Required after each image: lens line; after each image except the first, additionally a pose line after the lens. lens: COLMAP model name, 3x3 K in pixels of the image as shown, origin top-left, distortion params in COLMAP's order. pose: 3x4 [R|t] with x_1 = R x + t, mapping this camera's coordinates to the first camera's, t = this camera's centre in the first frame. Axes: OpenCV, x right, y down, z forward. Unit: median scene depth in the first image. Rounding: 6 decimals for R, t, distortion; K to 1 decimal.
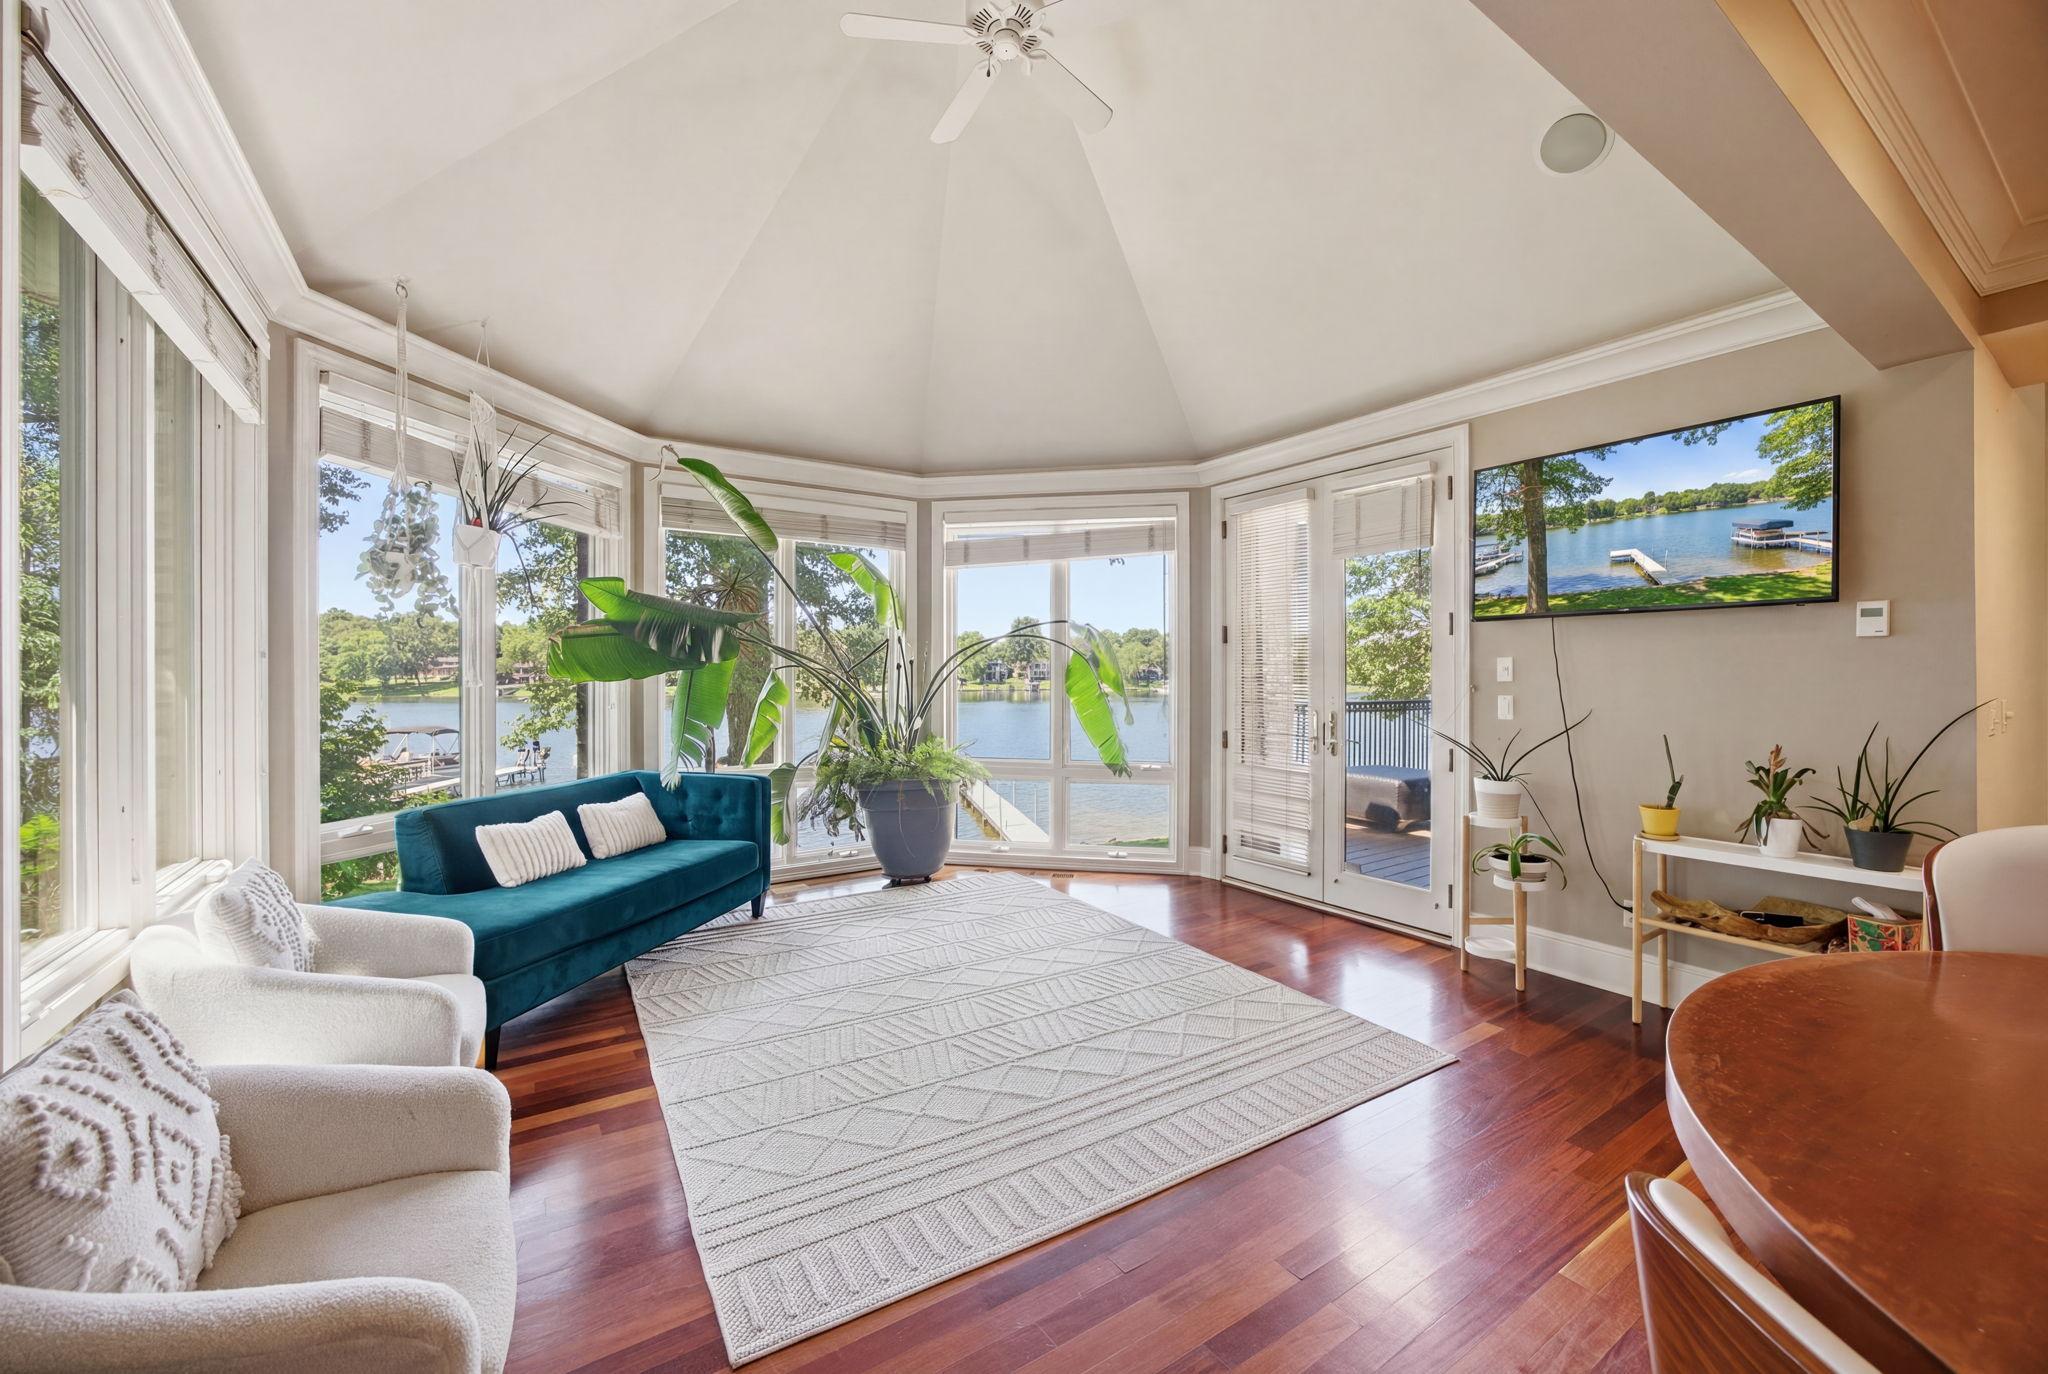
lens RADIAL K [[794.5, 0, 1027.1], [0, 794.5, 677.8], [0, 0, 1]] dist [-0.004007, -0.000141]
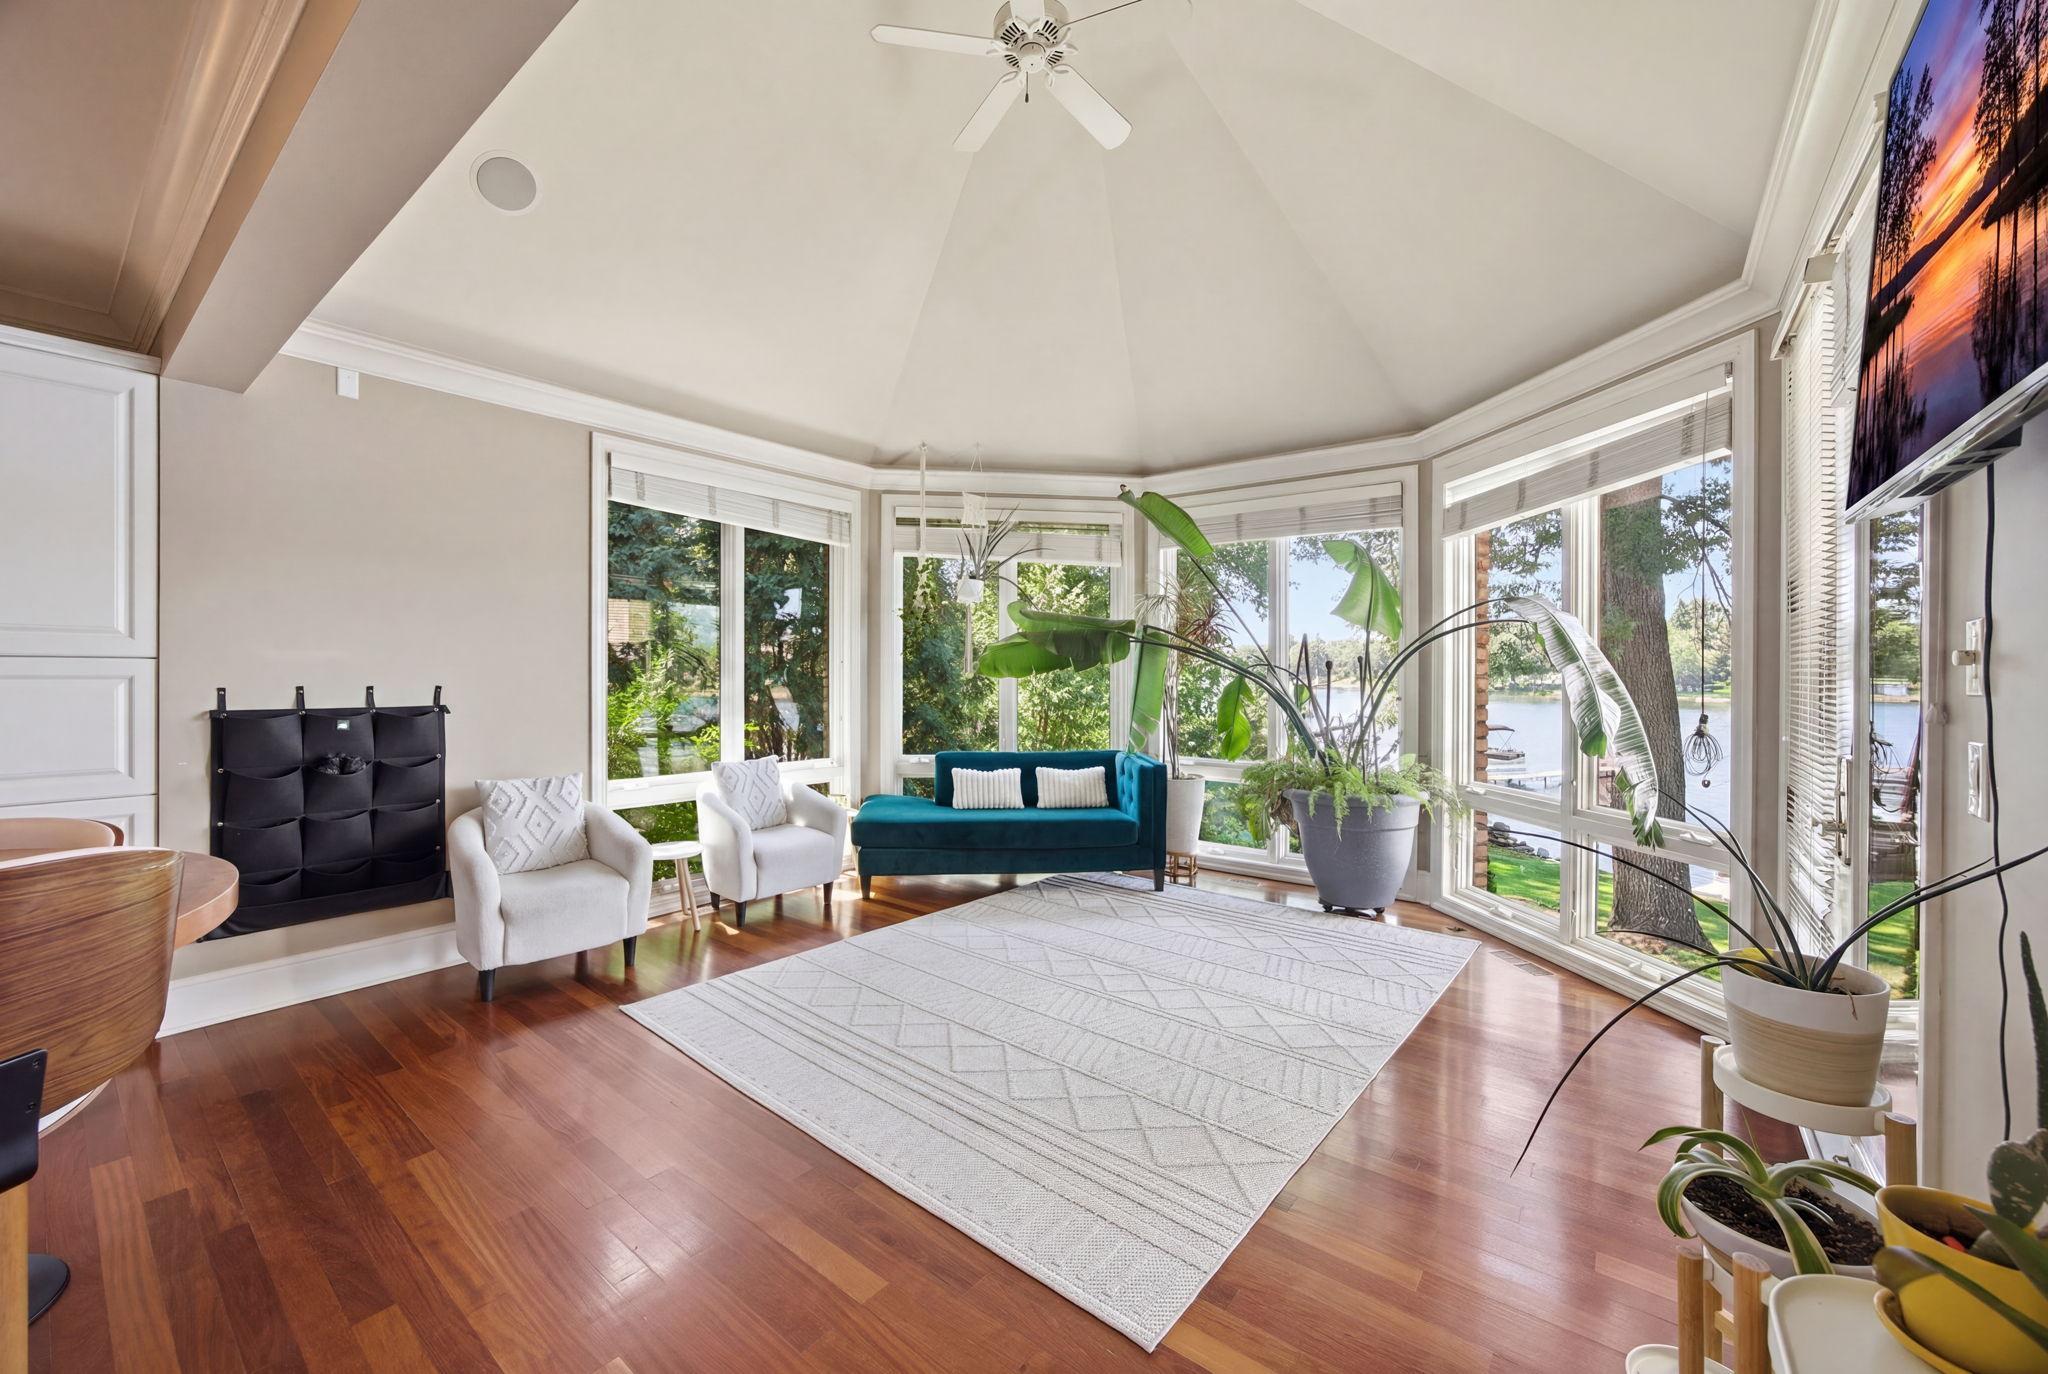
lens RADIAL K [[794.5, 0, 1021.6], [0, 794.5, 685.8], [0, 0, 1]] dist [-0.004007, -0.000141]
pose [[0.355550, 0.008605, -0.934618, 0.648781], [-0.012732, 0.999909, 0.004363, 0.012250], [0.934570, 0.010348, 0.355628, 0.437596]]
